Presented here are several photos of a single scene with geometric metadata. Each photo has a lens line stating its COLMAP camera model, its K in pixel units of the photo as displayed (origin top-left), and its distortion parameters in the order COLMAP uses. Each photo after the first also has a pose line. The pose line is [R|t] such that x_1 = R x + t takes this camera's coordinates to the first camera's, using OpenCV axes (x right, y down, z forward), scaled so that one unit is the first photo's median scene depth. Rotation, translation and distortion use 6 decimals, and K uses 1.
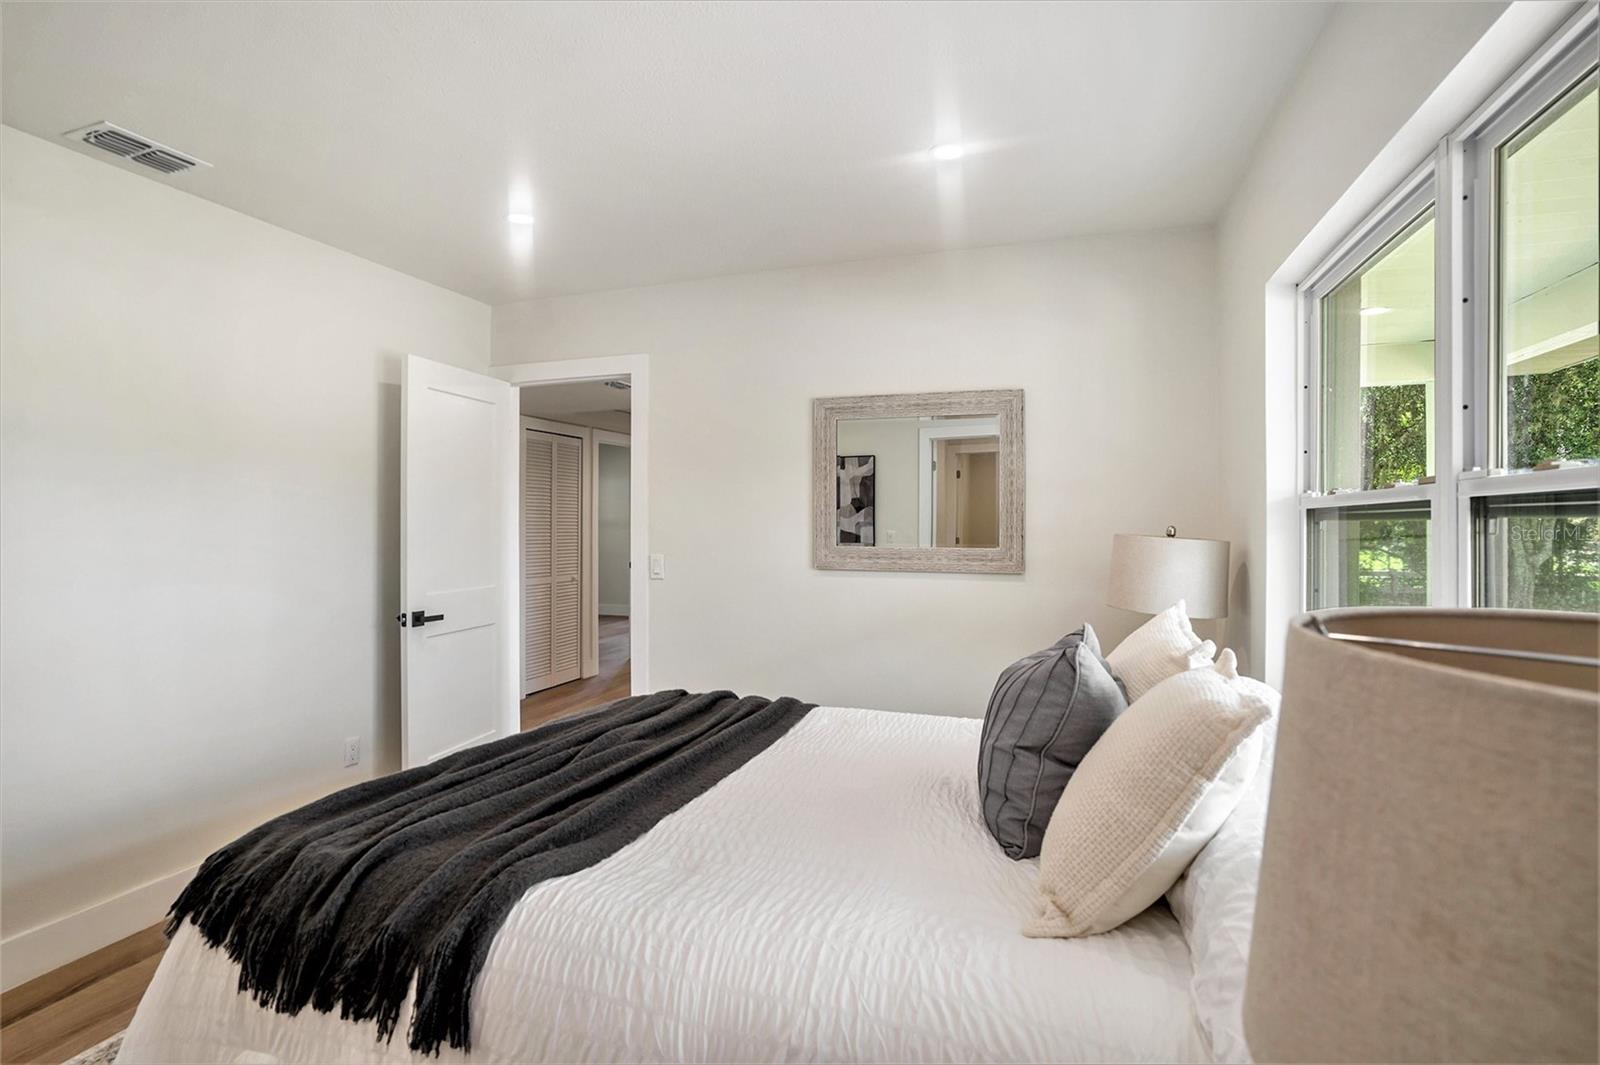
lens RADIAL K [[793.7, 0, 788.9], [0, 793.7, 515.4], [0, 0, 1]] dist [-0.041402, 0.027585]
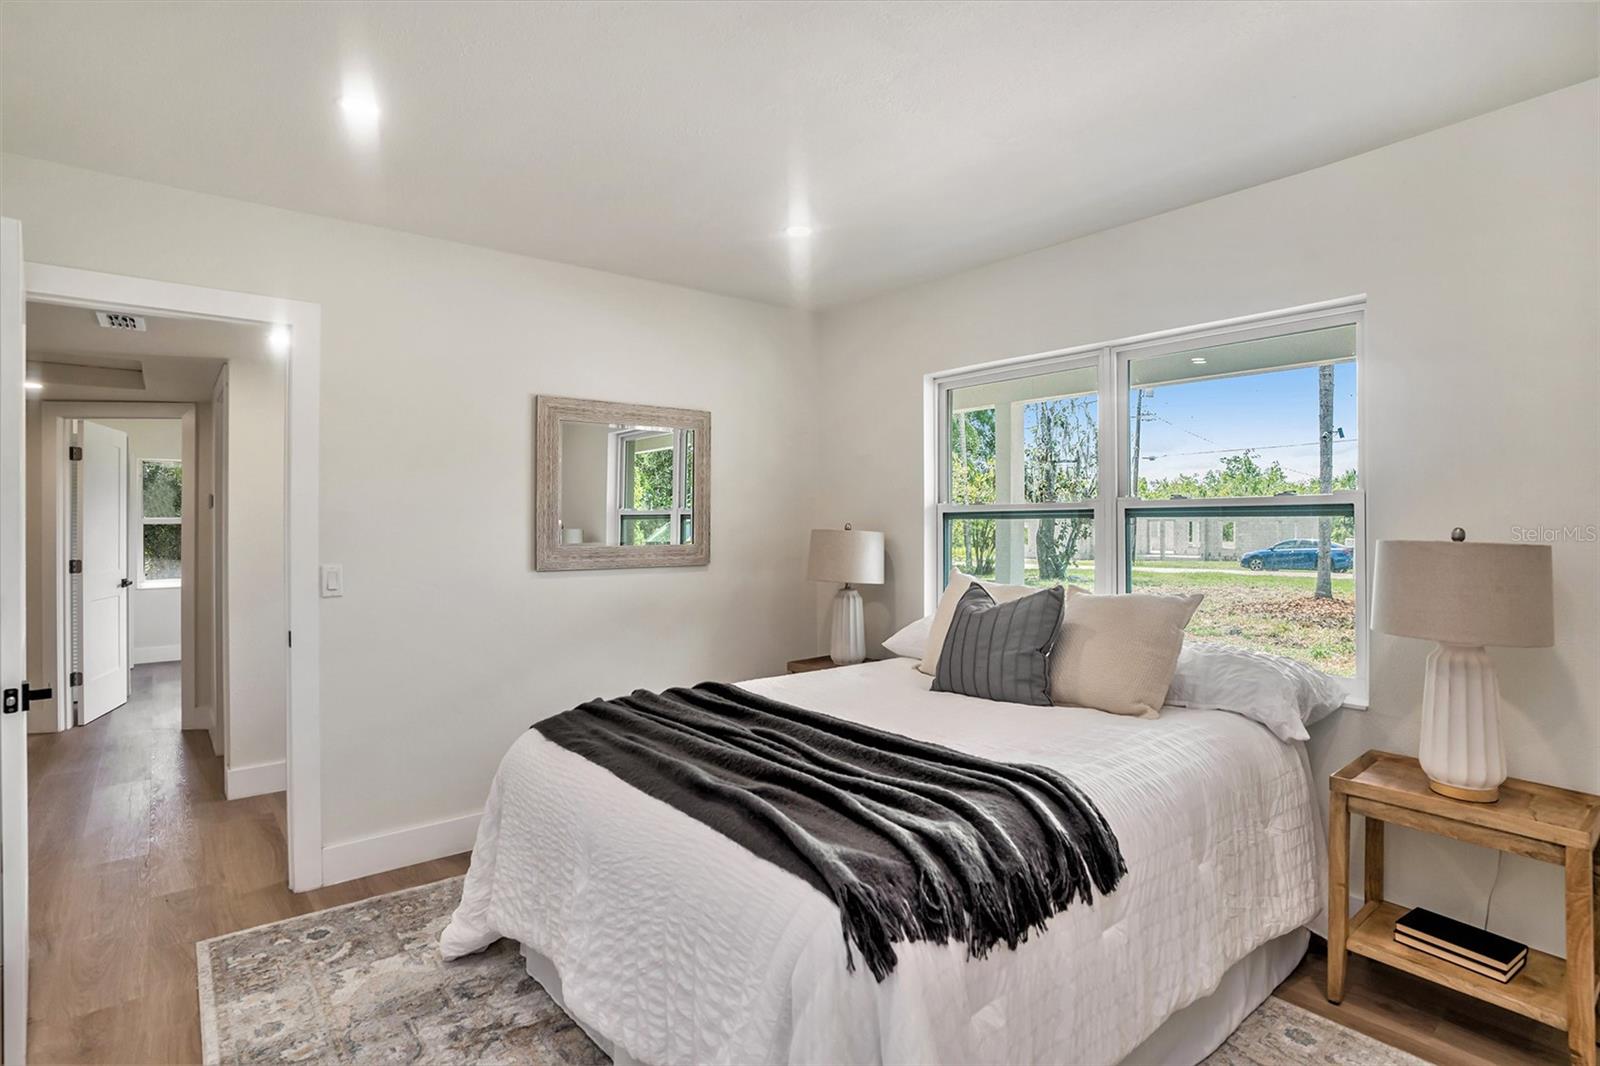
lens RADIAL K [[793.7, 0, 788.9], [0, 793.7, 515.9], [0, 0, 1]] dist [-0.041402, 0.027585]
pose [[0.546948, 0.002751, 0.837162, -0.653418], [-0.001676, 0.999996, -0.002191, 0.001875], [-0.837165, -0.000205, 0.546950, 0.233680]]
